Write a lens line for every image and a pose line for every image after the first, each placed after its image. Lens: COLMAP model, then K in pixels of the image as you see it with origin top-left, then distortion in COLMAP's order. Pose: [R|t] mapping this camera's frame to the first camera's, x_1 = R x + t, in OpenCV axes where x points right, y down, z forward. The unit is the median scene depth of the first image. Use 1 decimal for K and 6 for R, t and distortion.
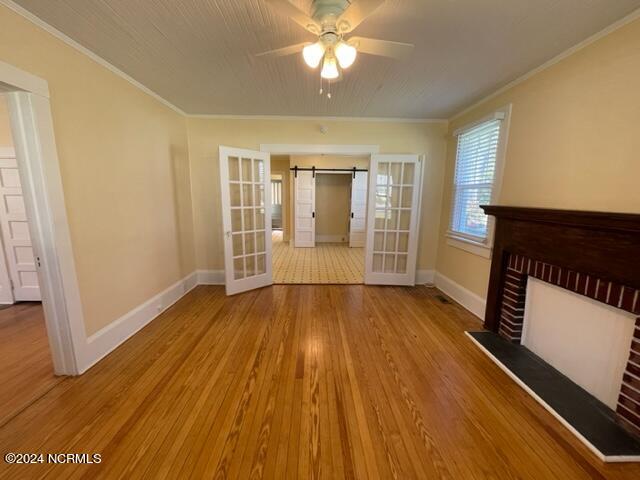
lens RADIAL K [[256.8, 0, 319.8], [0, 256.8, 241.9], [0, 0, 1]] dist [-0.001657, -0.000035]
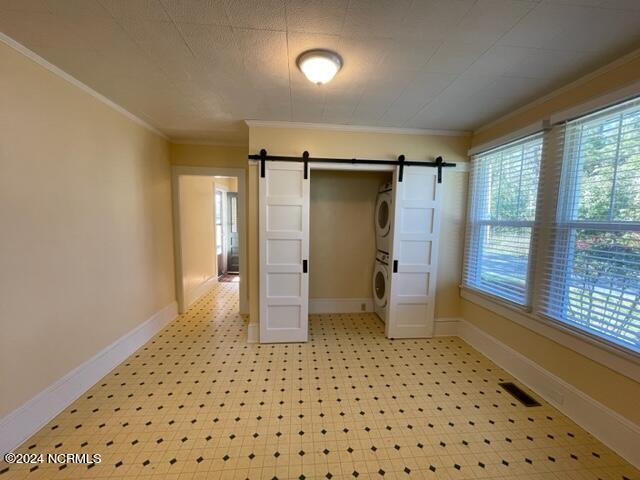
lens RADIAL K [[256.8, 0, 319.8], [0, 256.8, 241.9], [0, 0, 1]] dist [-0.001657, -0.000035]
pose [[0.998113, -0.002524, 0.061346, -0.025111], [0.008536, 0.995156, -0.097941, -0.097201], [-0.060801, 0.098280, 0.993300, 0.542995]]
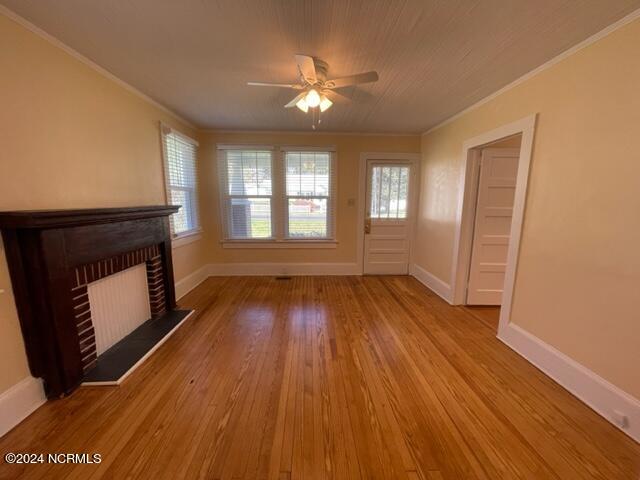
lens RADIAL K [[256.8, 0, 319.8], [0, 256.8, 241.9], [0, 0, 1]] dist [-0.001657, -0.000035]
pose [[-0.999730, -0.012543, -0.019576, 0.034273], [-0.018378, 0.942058, 0.334945, -0.805381], [0.014241, 0.335215, -0.942034, 4.464035]]
